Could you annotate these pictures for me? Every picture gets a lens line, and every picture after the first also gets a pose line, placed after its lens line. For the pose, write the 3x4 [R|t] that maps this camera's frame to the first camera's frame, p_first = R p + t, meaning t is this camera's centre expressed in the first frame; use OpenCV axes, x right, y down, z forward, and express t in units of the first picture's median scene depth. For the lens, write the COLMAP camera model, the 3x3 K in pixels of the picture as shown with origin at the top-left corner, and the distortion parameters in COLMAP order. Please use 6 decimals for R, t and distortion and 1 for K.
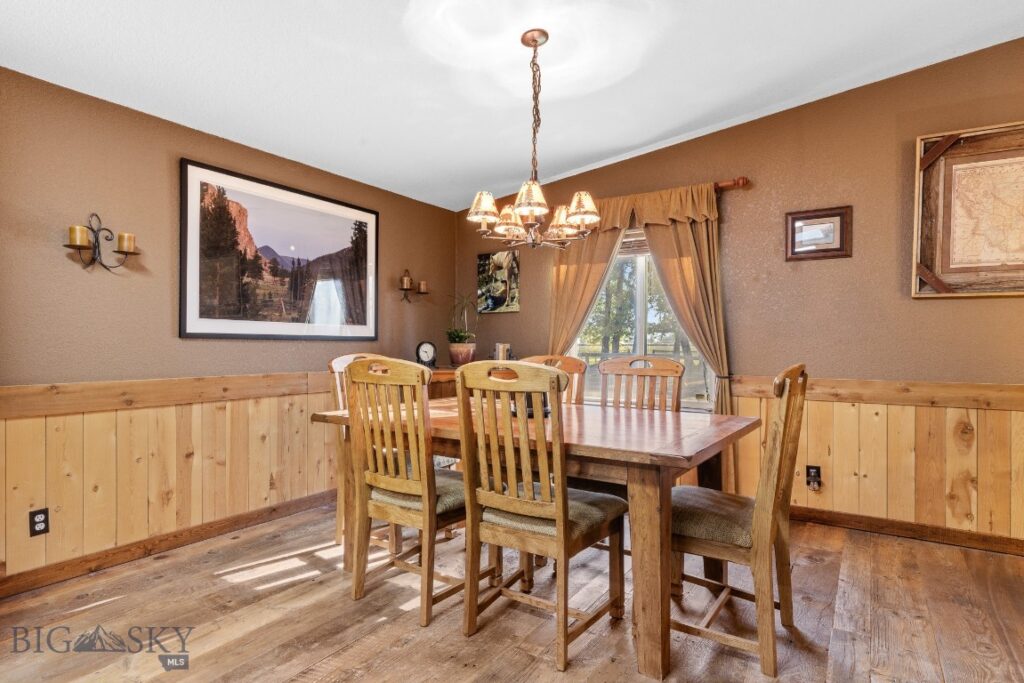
lens RADIAL K [[588.4, 0, 510.6], [0, 588.4, 343.1], [0, 0, 1]] dist [-0.000088, -0.000130]
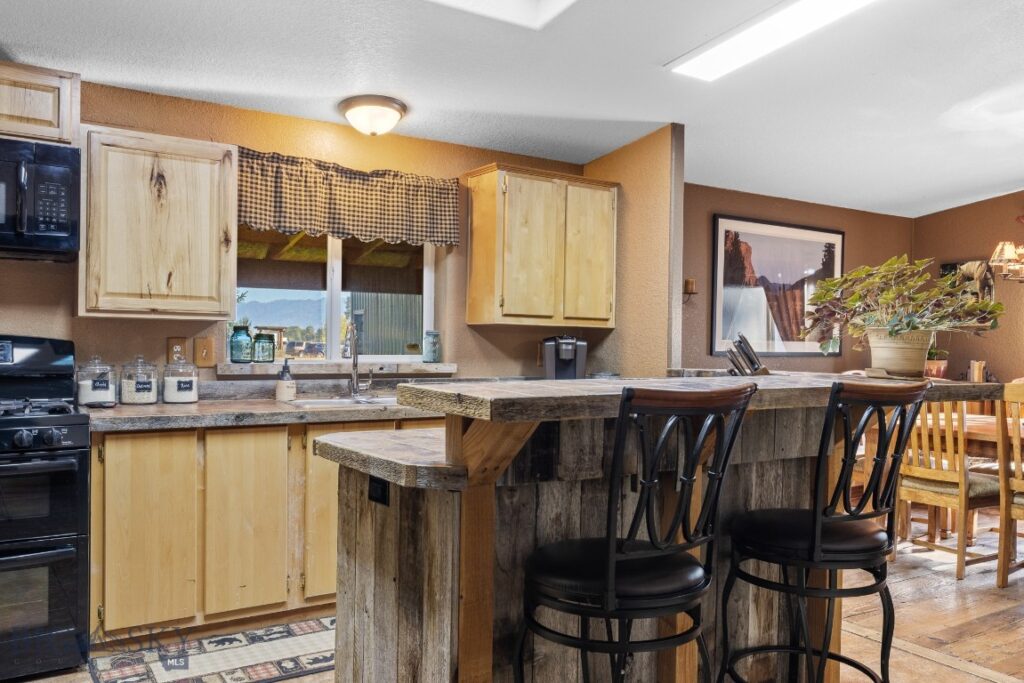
lens RADIAL K [[821.8, 0, 517.5], [0, 821.8, 366.4], [0, 0, 1]] dist [0.019702, 0.010203]
pose [[0.913438, 0.023499, -0.406298, -0.165449], [-0.010540, 0.999363, 0.034105, -0.031320], [0.406841, -0.026870, 0.913104, -0.602076]]
